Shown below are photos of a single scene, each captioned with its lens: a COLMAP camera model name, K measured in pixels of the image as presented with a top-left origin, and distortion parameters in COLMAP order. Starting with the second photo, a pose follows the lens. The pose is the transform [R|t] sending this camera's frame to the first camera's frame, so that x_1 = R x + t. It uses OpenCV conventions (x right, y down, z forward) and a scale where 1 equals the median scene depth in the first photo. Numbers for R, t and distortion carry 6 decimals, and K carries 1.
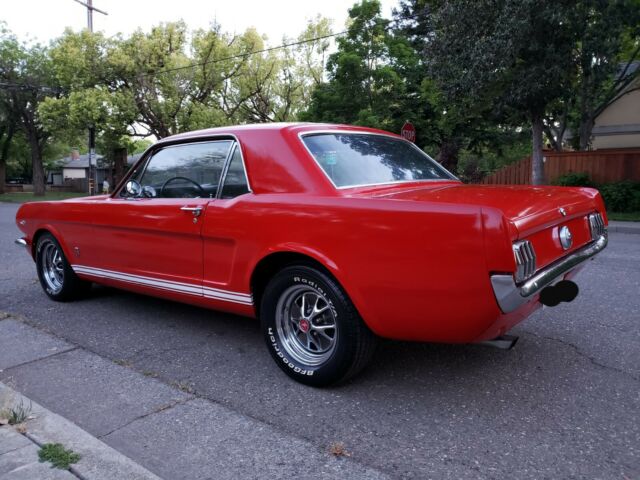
lens RADIAL K [[499.2, 0, 316.5], [0, 499.2, 237.6], [0, 0, 1]] dist [0.010135, 0.008206]
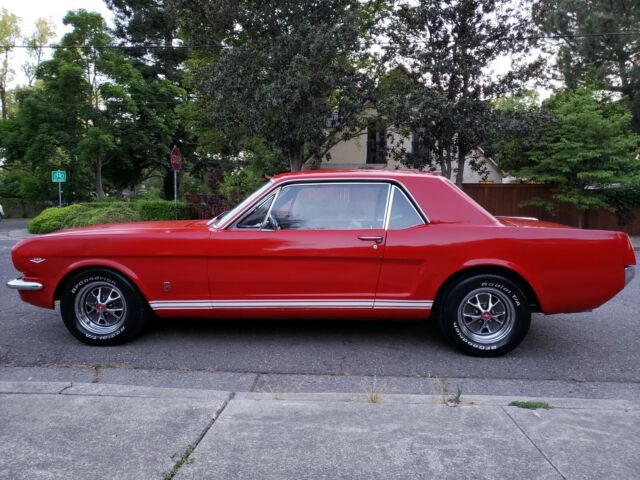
lens RADIAL K [[499.2, 0, 316.5], [0, 499.2, 237.6], [0, 0, 1]] dist [0.010135, 0.008206]
pose [[0.812089, -0.026155, 0.582946, -1.015972], [0.051381, 0.998320, -0.026786, -0.029821], [-0.581266, 0.051705, 0.812069, 0.075922]]
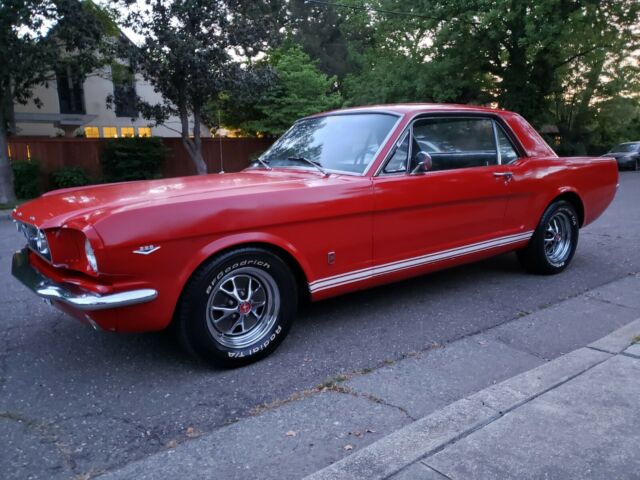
lens RADIAL K [[499.2, 0, 316.5], [0, 499.2, 237.6], [0, 0, 1]] dist [0.010135, 0.008206]
pose [[0.252391, -0.154144, 0.955269, -1.454457], [0.137333, 0.982943, 0.122325, -0.110732], [-0.957830, 0.100317, 0.269255, 1.056920]]
